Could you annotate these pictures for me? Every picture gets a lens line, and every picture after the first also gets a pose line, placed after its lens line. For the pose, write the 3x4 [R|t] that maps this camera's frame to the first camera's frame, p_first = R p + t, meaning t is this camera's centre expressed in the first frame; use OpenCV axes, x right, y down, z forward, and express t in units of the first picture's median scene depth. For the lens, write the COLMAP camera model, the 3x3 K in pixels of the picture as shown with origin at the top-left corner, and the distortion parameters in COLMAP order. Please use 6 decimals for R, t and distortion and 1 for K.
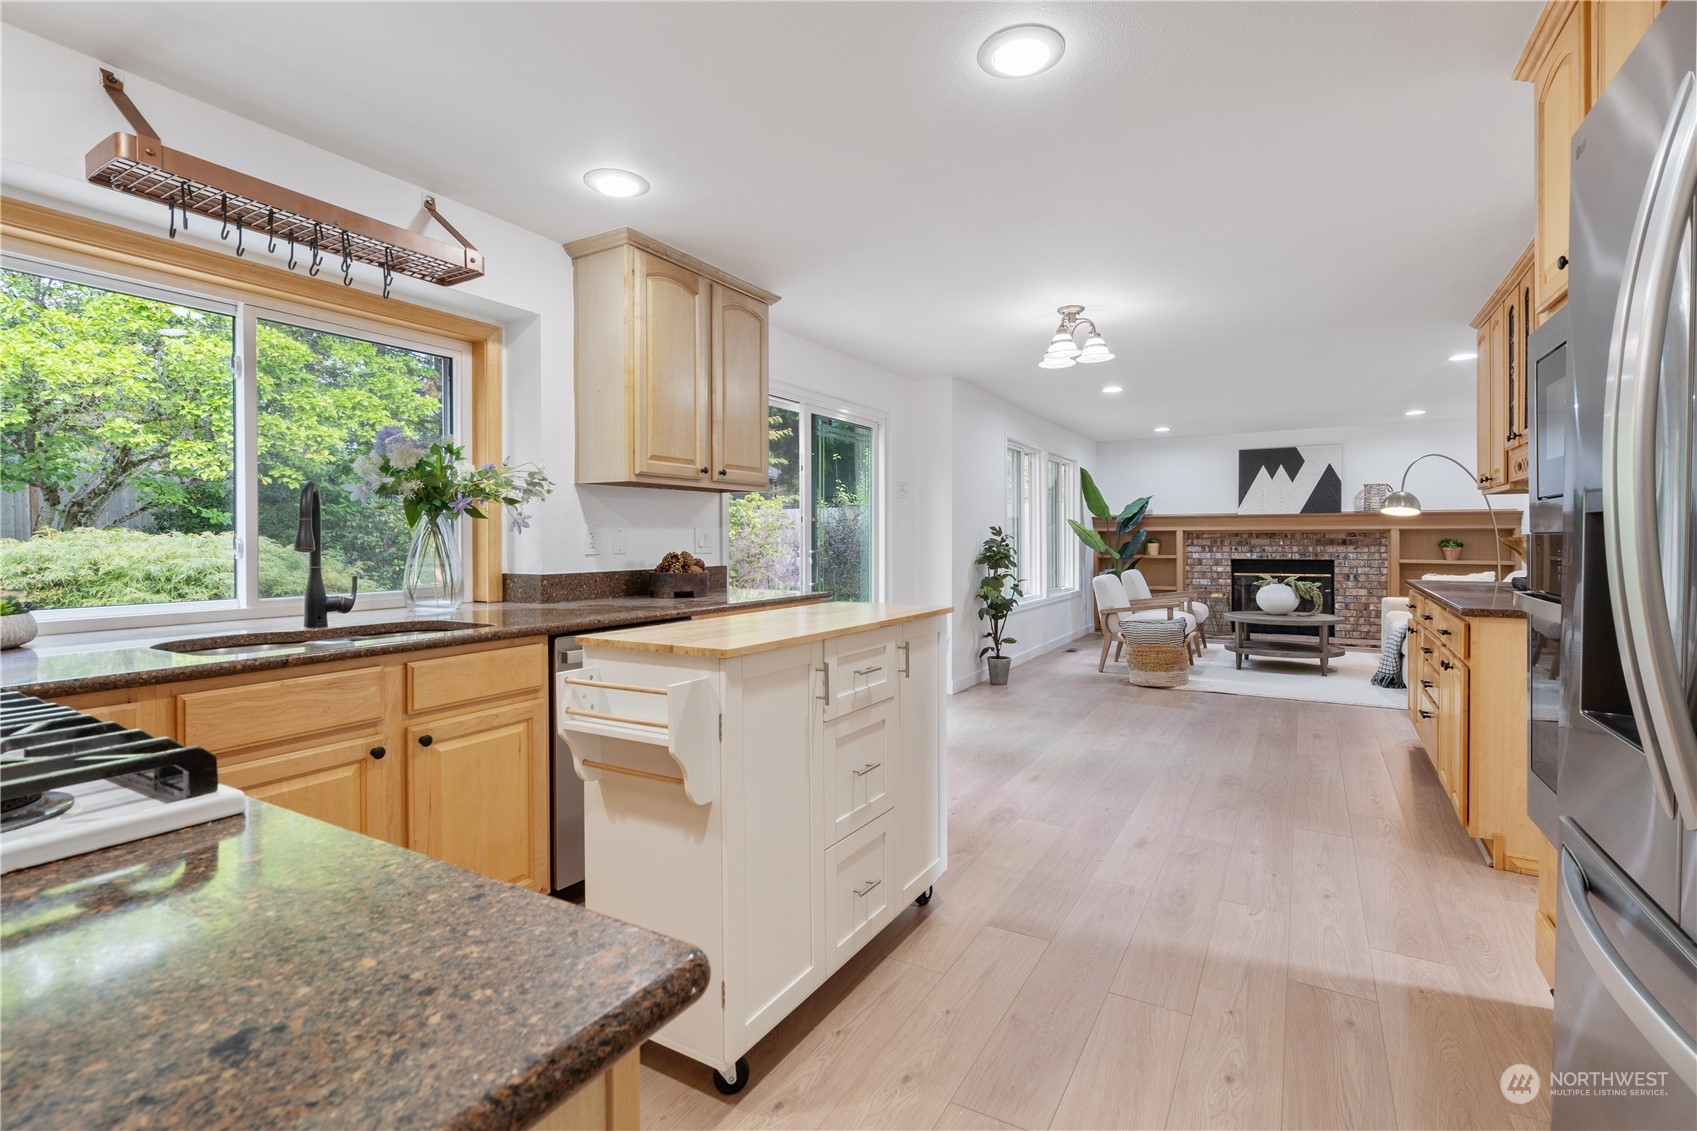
lens RADIAL K [[804.8, 0, 844.2], [0, 804.8, 540.8], [0, 0, 1]] dist [-0.007711, 0.003506]
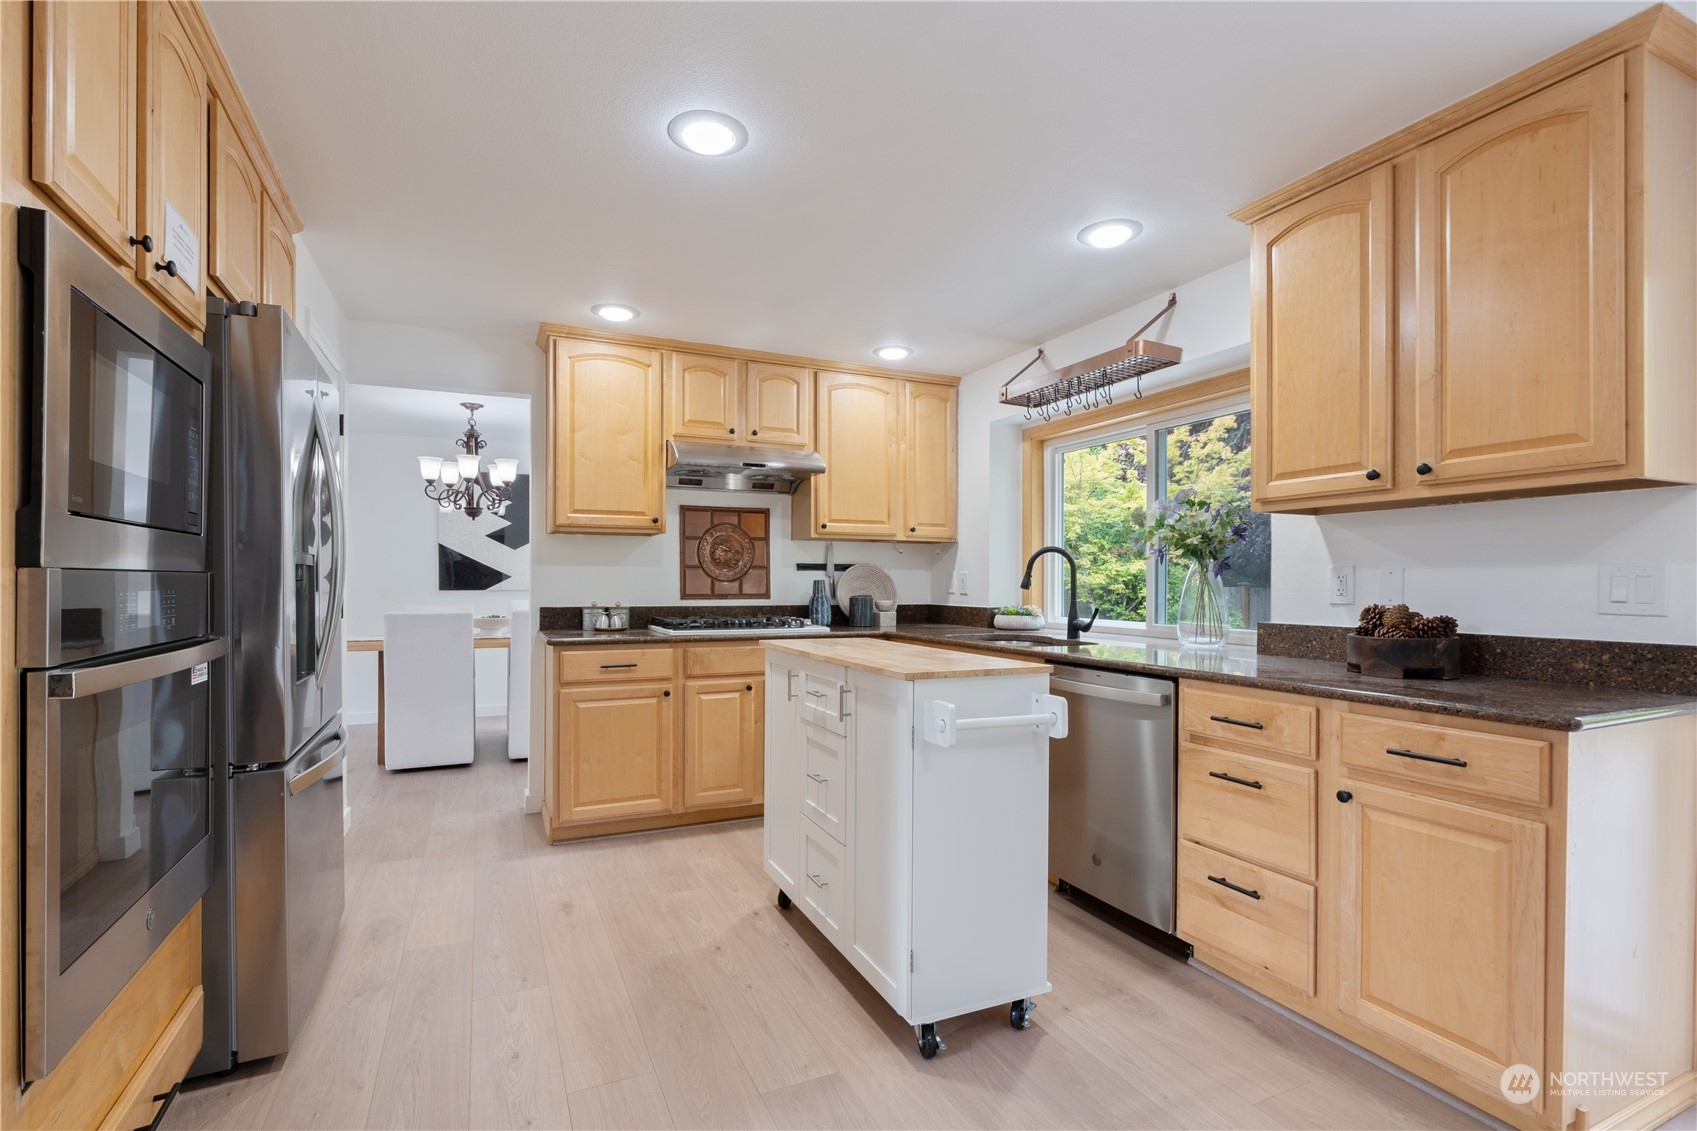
lens RADIAL K [[804.8, 0, 848.0], [0, 804.8, 583.9], [0, 0, 1]] dist [-0.007711, 0.003506]
pose [[-0.590348, -0.000837, -0.807149, 0.251765], [-0.008215, 0.999954, 0.004972, -0.001155], [0.807107, 0.009566, -0.590327, 0.459224]]
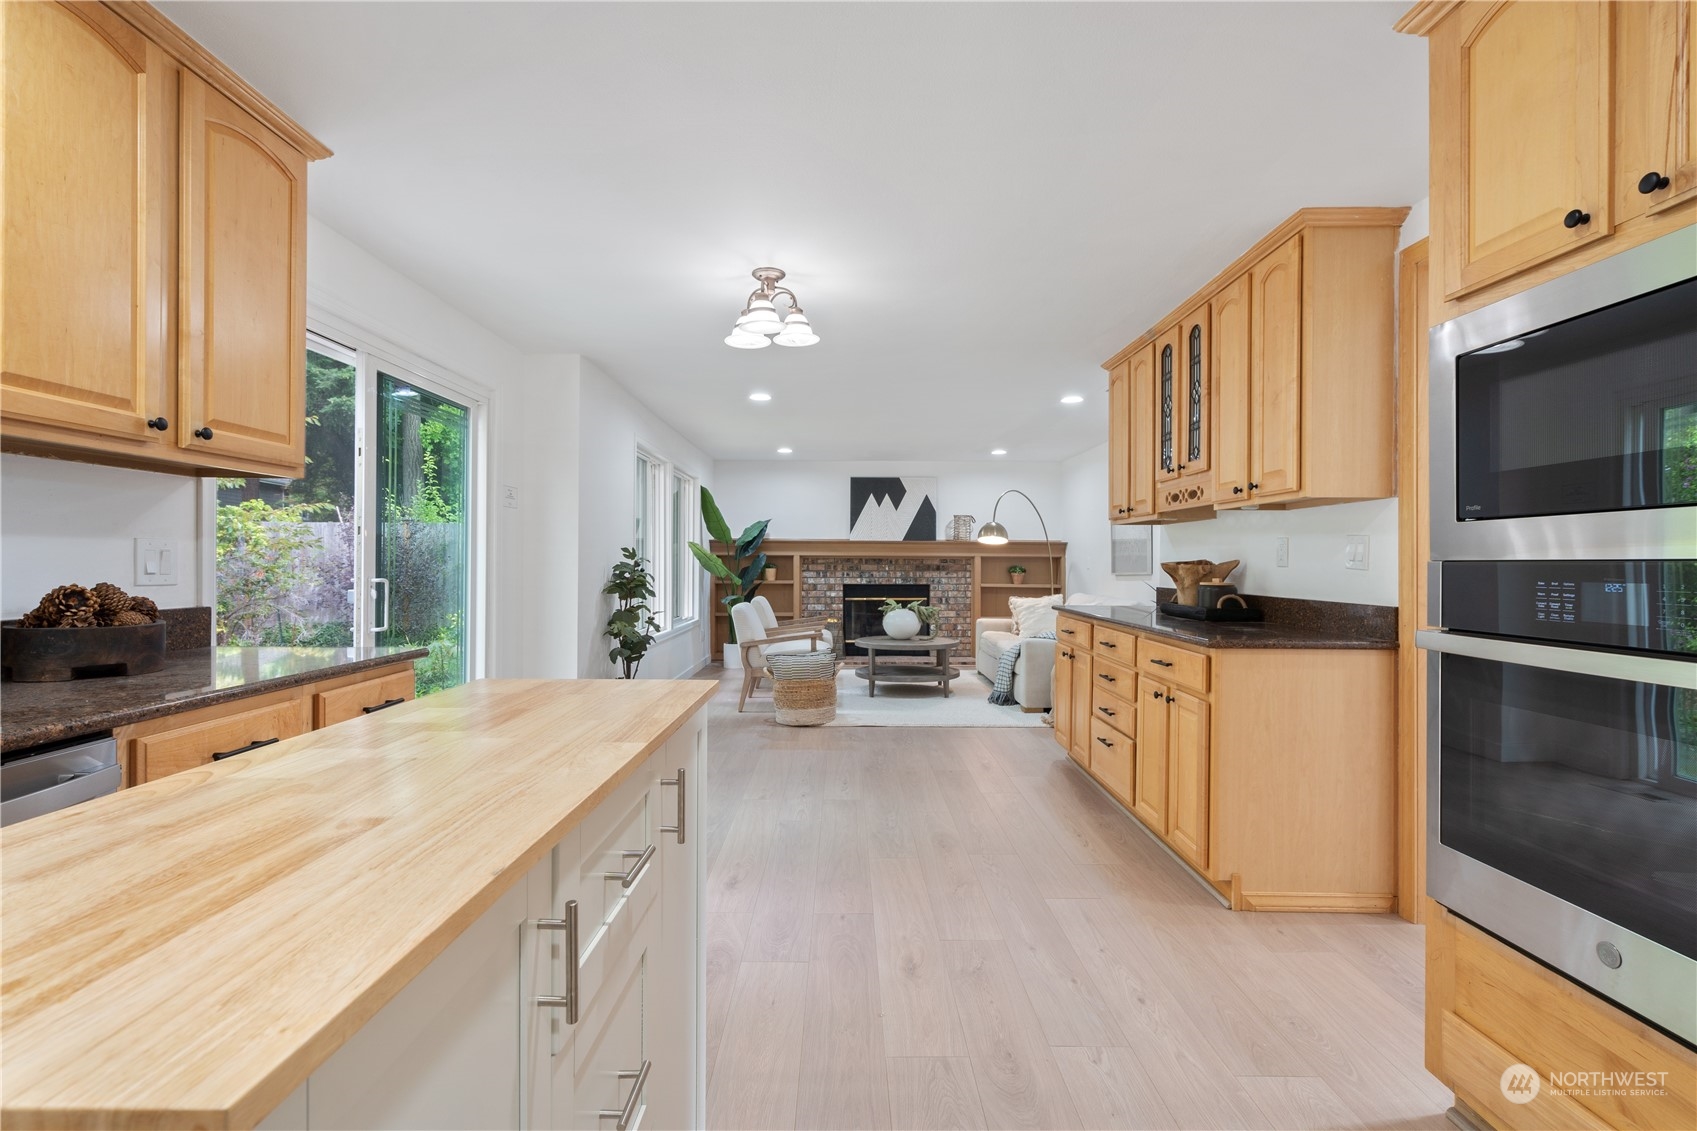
lens RADIAL K [[804.8, 0, 869.4], [0, 804.8, 561.9], [0, 0, 1]] dist [-0.007711, 0.003506]
pose [[0.855332, 0.007658, 0.518023, -0.022186], [-0.005665, 0.999969, -0.005429, 0.000018], [-0.518049, 0.001709, 0.855350, 0.146295]]
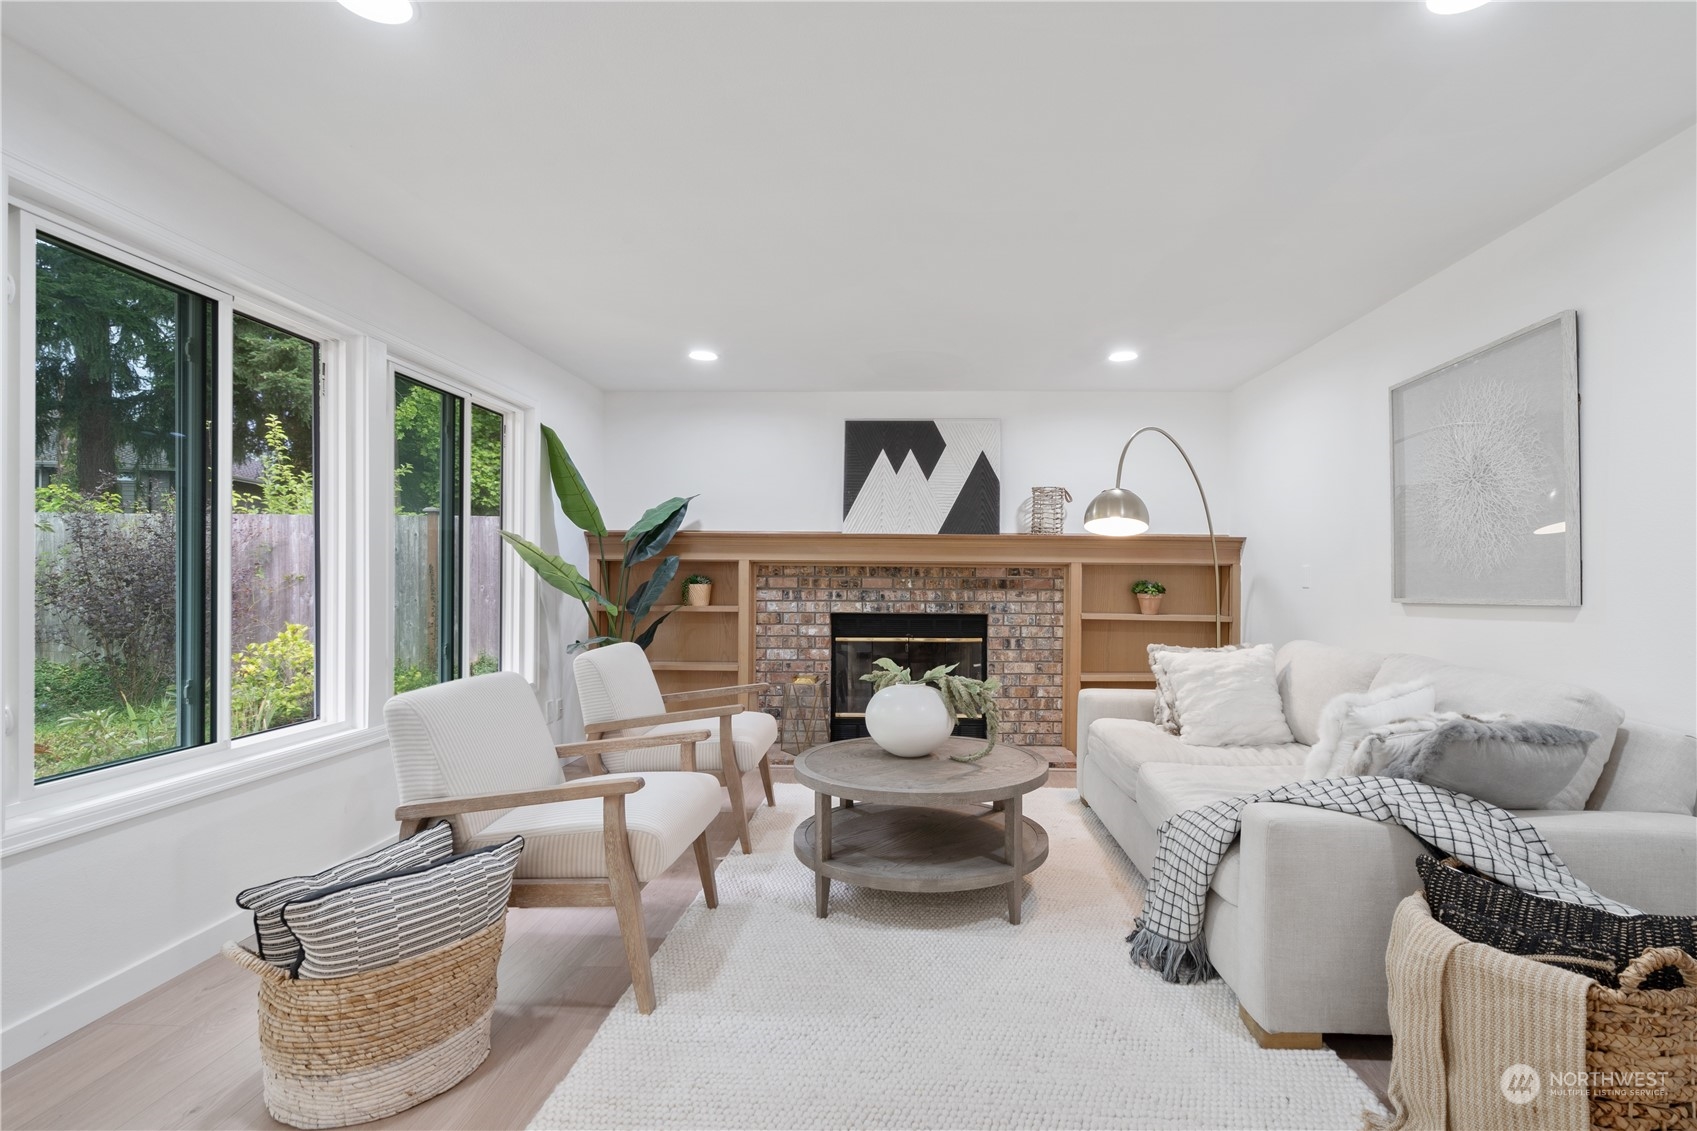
lens RADIAL K [[861.4, 0, 898.5], [0, 861.4, 578.6], [0, 0, 1]] dist [-0.001994, 0.002669]
pose [[0.877160, 0.008015, 0.480130, 0.303241], [-0.008848, 0.999961, -0.000529, -0.001778], [-0.480116, -0.003784, 0.877197, 0.581957]]
